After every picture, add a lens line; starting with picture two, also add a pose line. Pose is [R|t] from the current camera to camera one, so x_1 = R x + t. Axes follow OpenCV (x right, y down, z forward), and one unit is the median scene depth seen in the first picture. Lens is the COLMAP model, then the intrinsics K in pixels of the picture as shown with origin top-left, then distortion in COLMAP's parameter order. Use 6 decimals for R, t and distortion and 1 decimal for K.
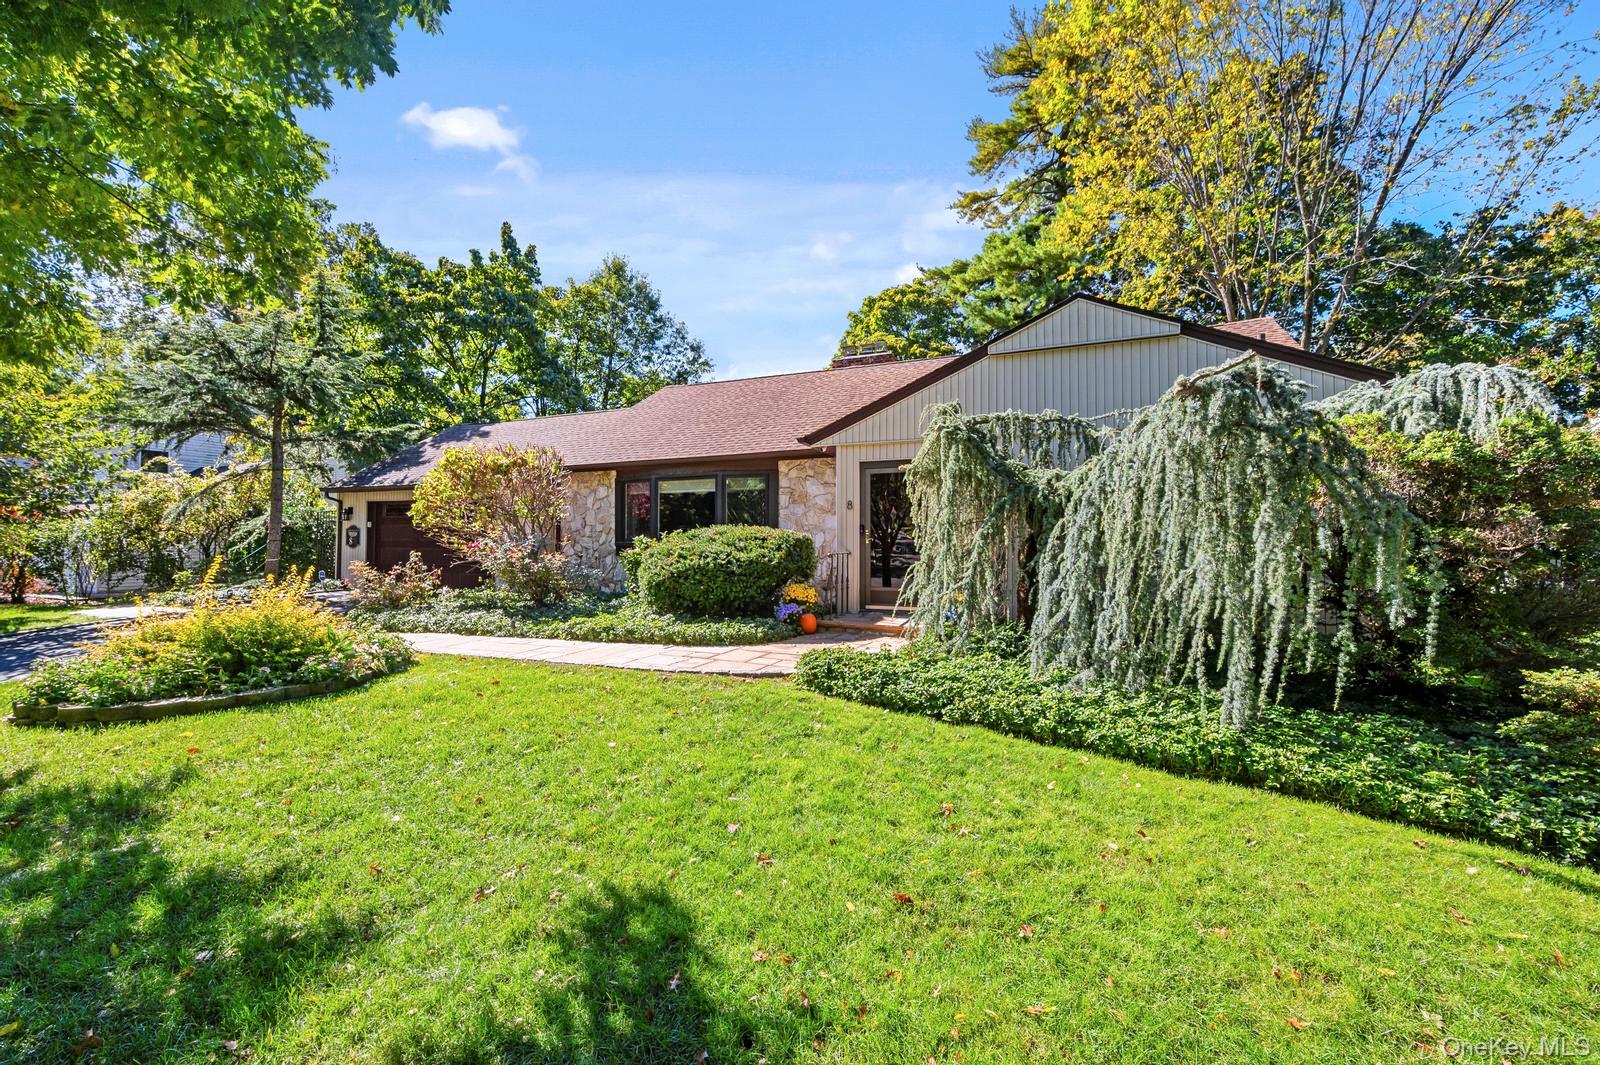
lens RADIAL K [[650.3, 0, 801.2], [0, 650.3, 529.3], [0, 0, 1]] dist [0.002207, 0.000771]
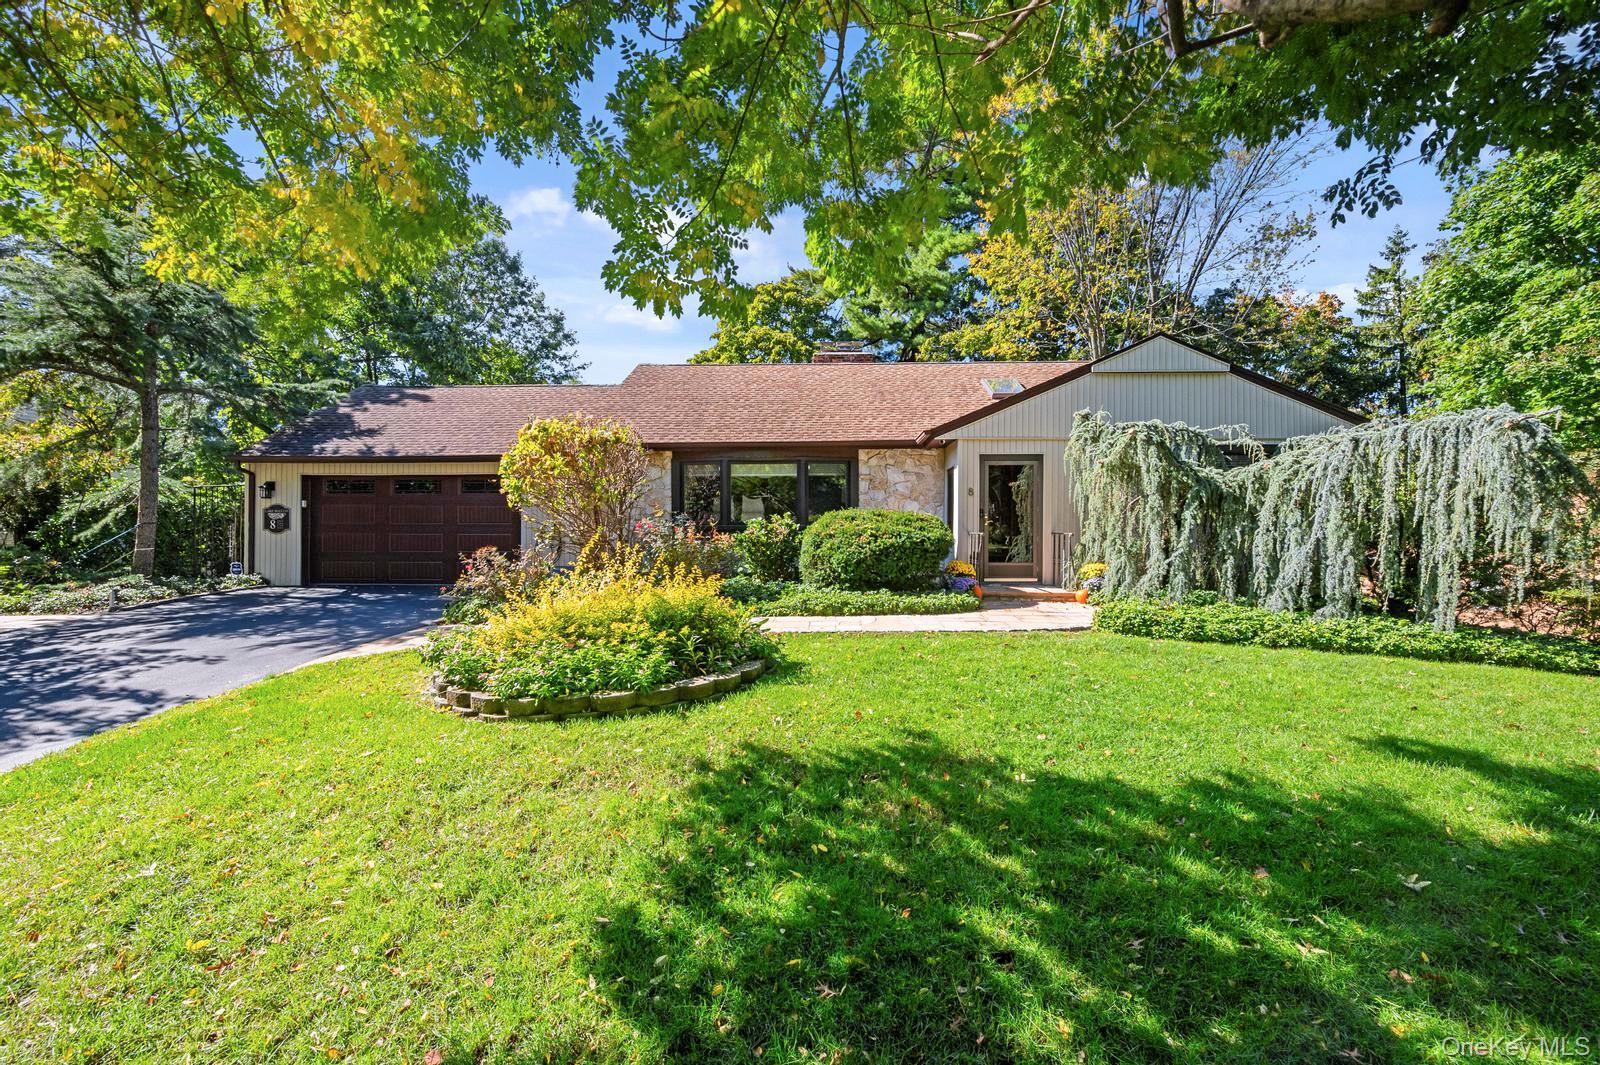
lens RADIAL K [[650.3, 0, 807.1], [0, 650.3, 535.6], [0, 0, 1]] dist [0.002207, 0.000771]
pose [[0.931057, -0.002168, 0.364868, -0.507183], [-0.006385, 0.999732, 0.022233, 0.013550], [-0.364818, -0.023030, 0.930794, 0.027772]]
